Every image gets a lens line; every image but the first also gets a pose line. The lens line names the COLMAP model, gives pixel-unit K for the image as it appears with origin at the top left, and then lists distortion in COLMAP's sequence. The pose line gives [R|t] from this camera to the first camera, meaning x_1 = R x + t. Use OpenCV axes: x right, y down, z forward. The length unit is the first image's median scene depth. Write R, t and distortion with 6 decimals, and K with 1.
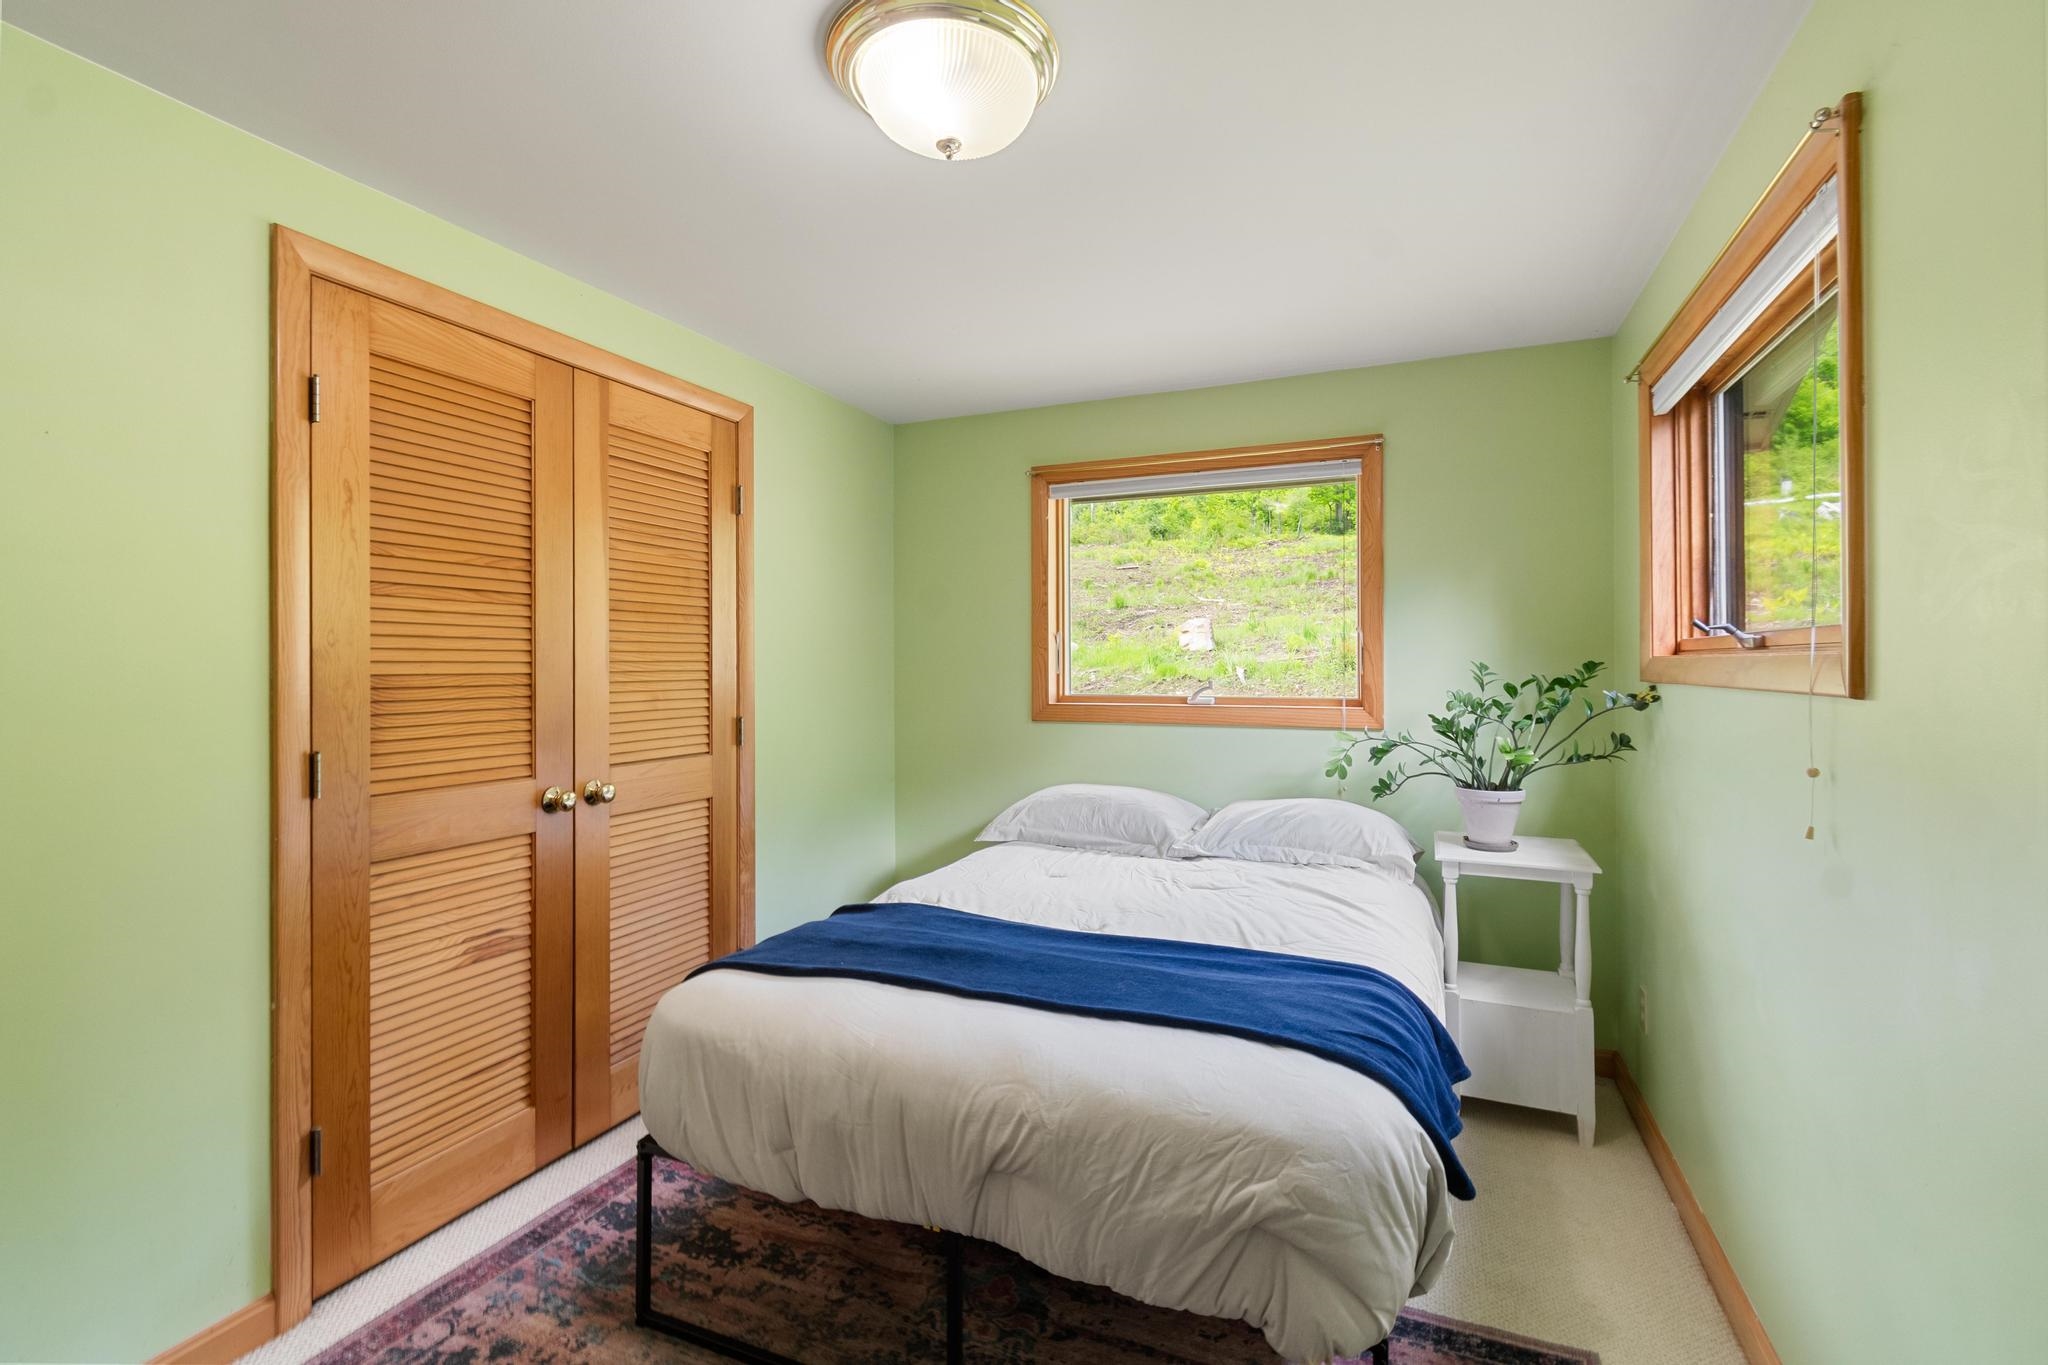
lens RADIAL K [[928.8, 0, 1030.5], [0, 928.8, 665.8], [0, 0, 1]] dist [-0.002859, 0.000425]
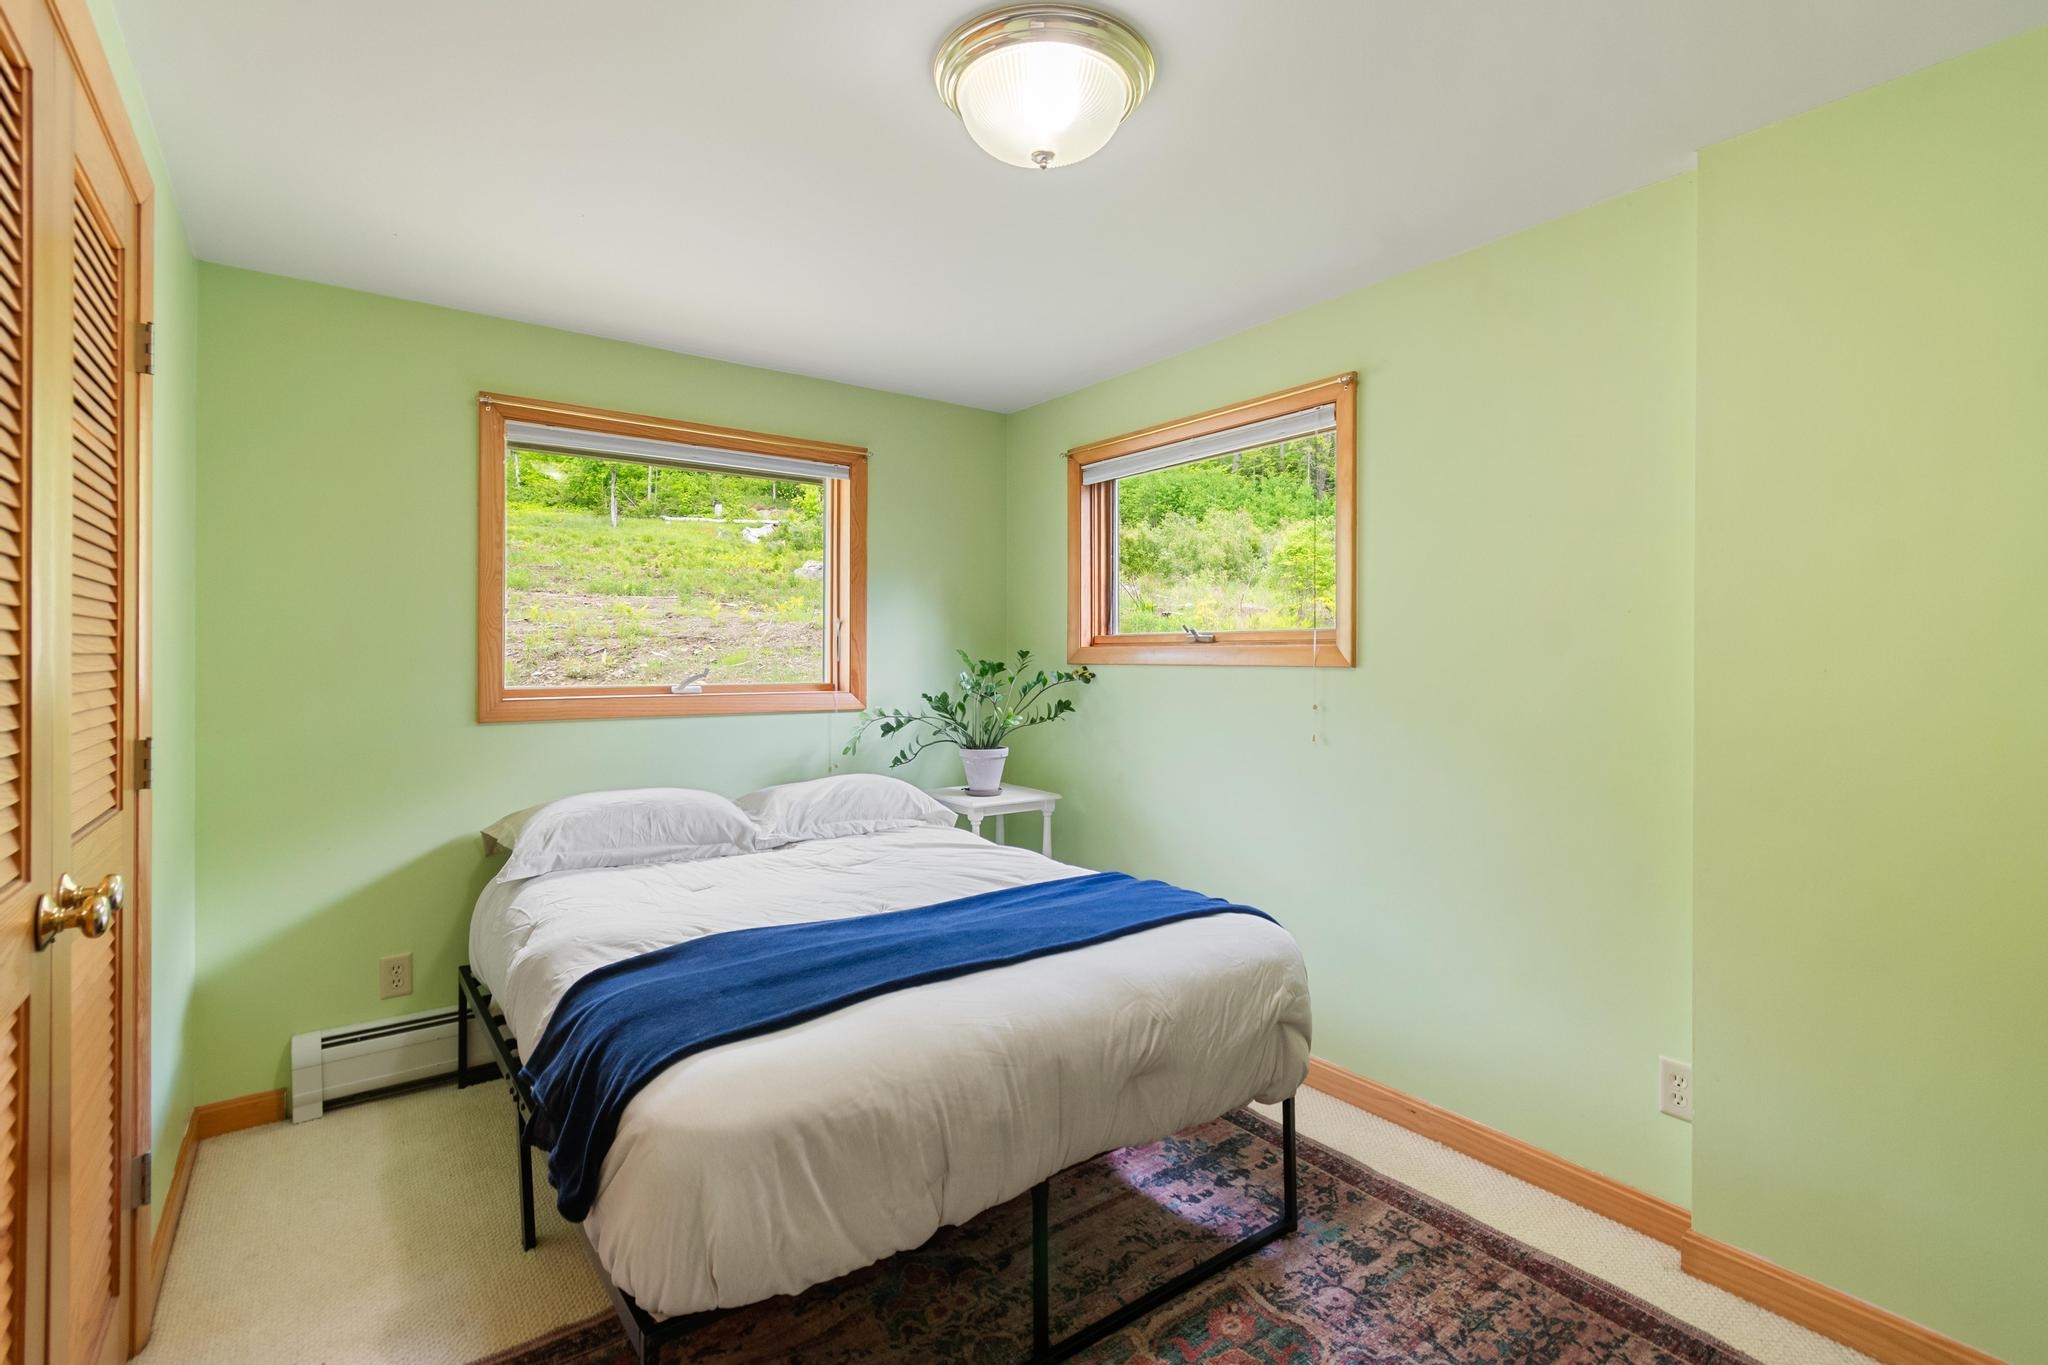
lens RADIAL K [[928.8, 0, 1092.0], [0, 928.8, 662.8], [0, 0, 1]] dist [-0.002859, 0.000425]
pose [[0.476681, -0.003062, 0.879071, -0.545249], [-0.000342, 0.999993, 0.003669, 0.008212], [-0.879076, -0.002049, 0.476677, 0.243942]]
